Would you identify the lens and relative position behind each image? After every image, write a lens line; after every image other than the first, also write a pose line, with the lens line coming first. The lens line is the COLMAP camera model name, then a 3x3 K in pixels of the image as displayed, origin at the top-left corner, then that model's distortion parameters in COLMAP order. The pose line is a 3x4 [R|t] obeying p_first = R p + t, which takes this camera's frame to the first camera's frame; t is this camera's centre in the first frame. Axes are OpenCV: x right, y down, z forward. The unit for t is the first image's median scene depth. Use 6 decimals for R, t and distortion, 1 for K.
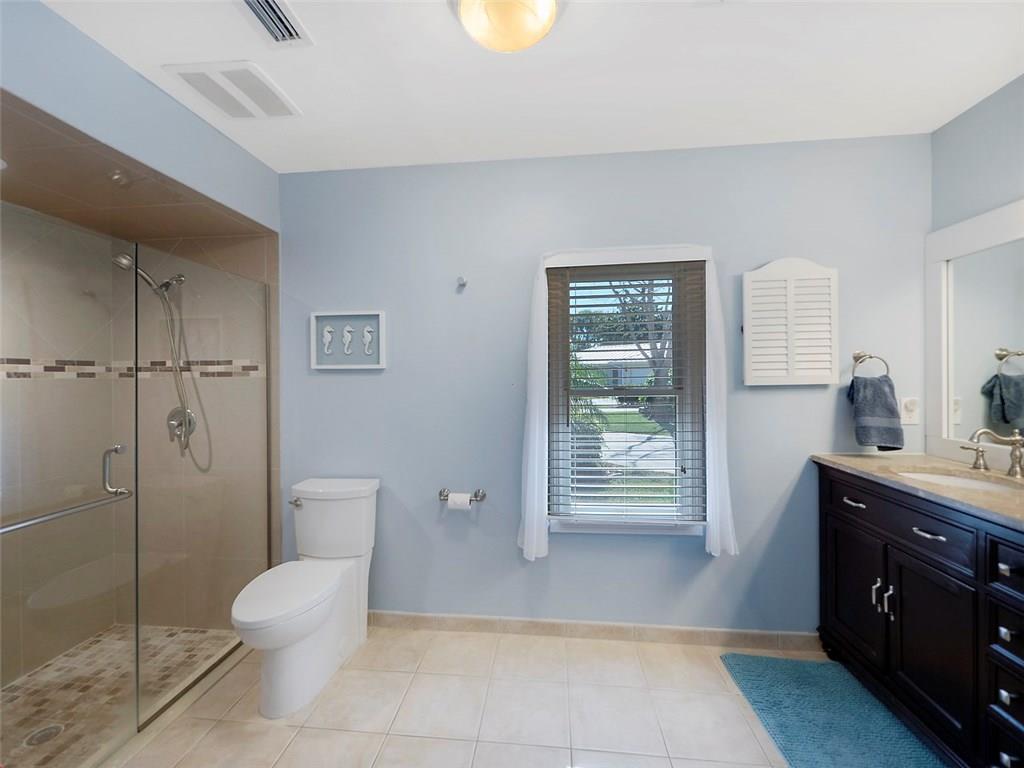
lens RADIAL K [[446.3, 0, 506.1], [0, 446.3, 374.7], [0, 0, 1]] dist [-0.001321, 0.000337]
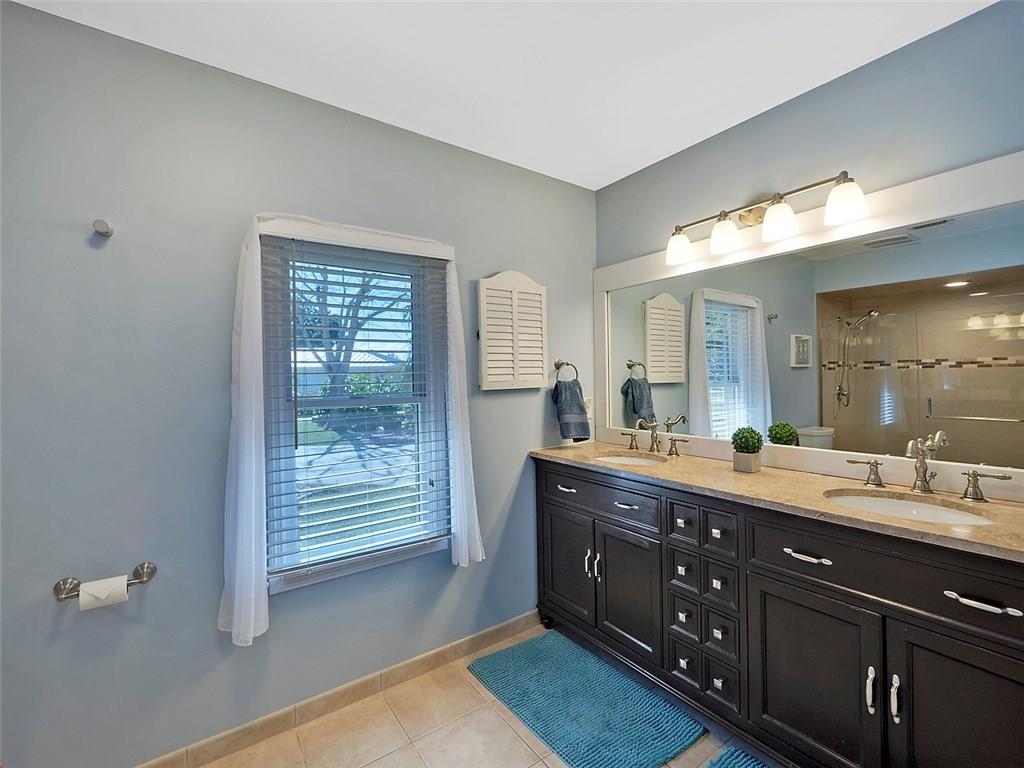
lens RADIAL K [[456.5, 0, 513.1], [0, 456.5, 382.9], [0, 0, 1]] dist [-0.002783, -0.000525]
pose [[0.746449, -0.010031, 0.665367, -0.103575], [0.006835, 0.999949, 0.007407, -0.000206], [-0.665408, -0.000981, 0.746480, 0.182412]]
